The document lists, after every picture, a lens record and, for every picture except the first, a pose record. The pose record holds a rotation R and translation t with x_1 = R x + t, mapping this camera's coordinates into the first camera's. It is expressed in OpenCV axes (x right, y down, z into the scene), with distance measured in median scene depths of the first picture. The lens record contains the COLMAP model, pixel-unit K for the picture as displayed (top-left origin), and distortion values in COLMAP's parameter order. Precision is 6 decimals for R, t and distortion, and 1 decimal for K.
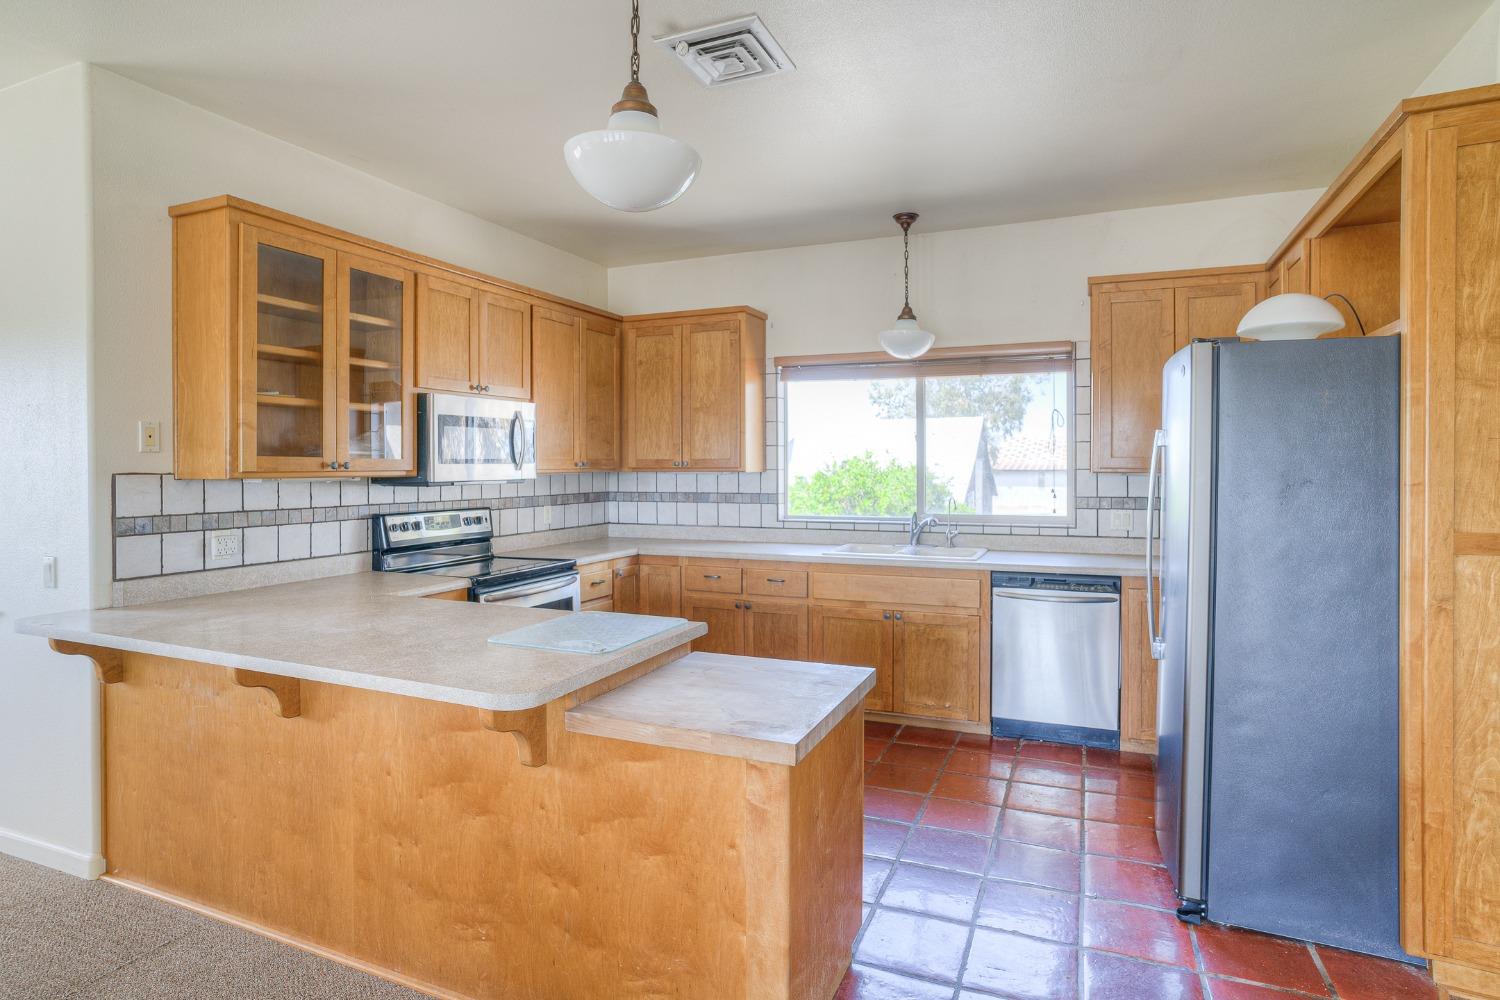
lens RADIAL K [[805.3, 0, 749.0], [0, 805.3, 465.2], [0, 0, 1]] dist [-0.065333, 0.043890]
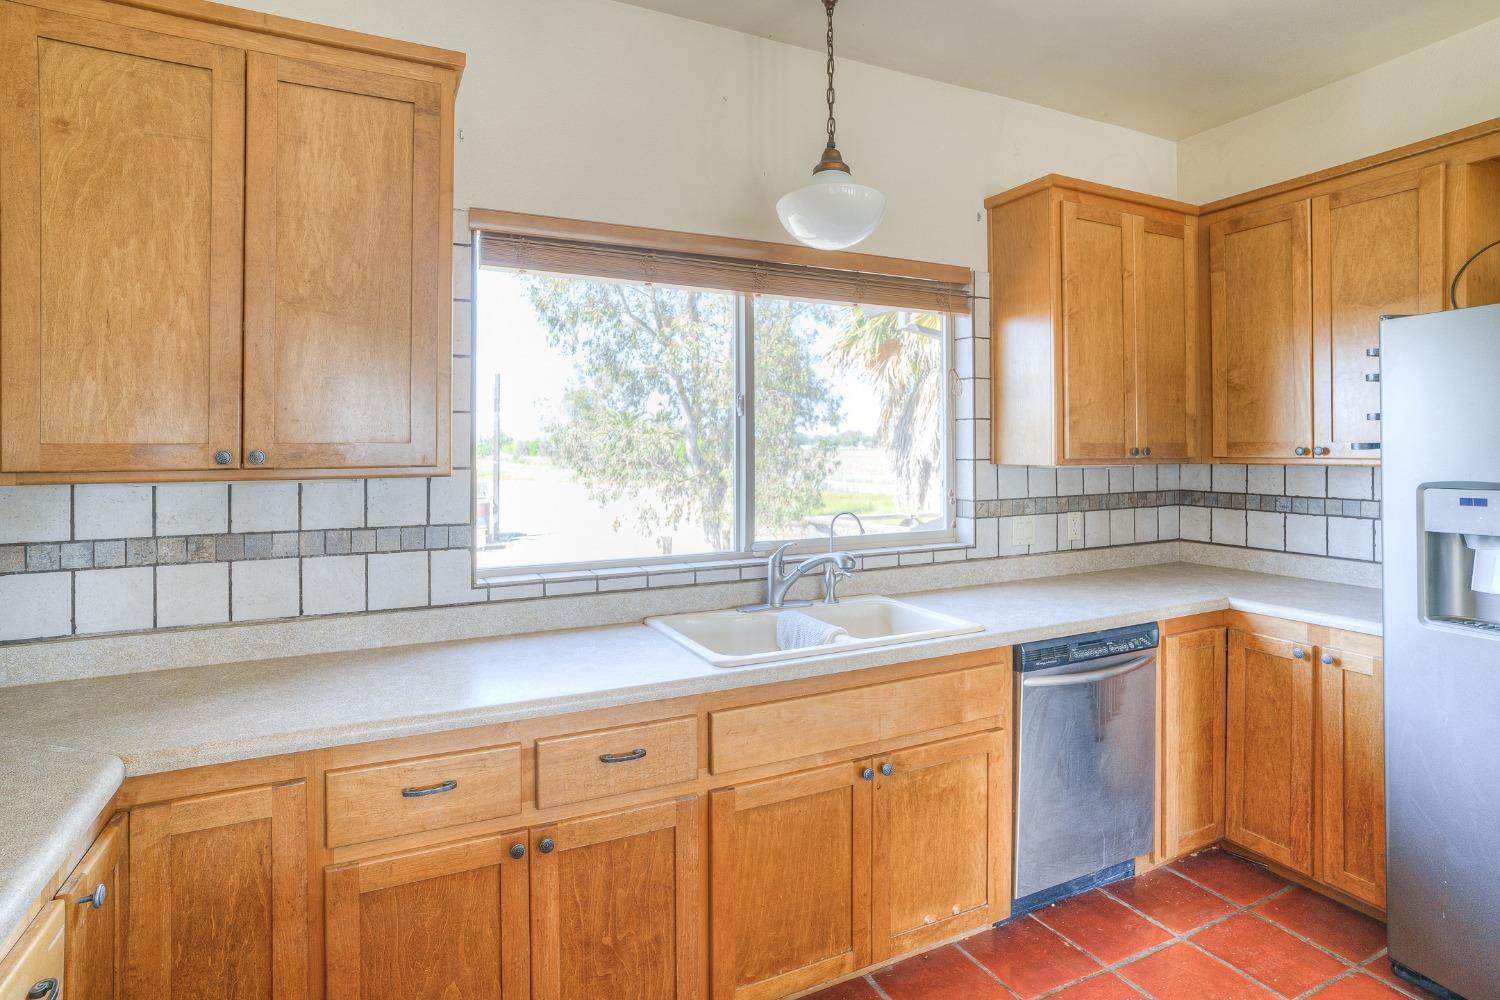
lens RADIAL K [[796.4, 0, 750.1], [0, 796.4, 436.9], [0, 0, 1]] dist [-0.064459, 0.042647]
pose [[0.652035, 0.008301, 0.758144, -0.201959], [0.003428, 0.999898, -0.013896, -0.005230], [-0.758181, 0.011659, 0.651939, 0.653879]]
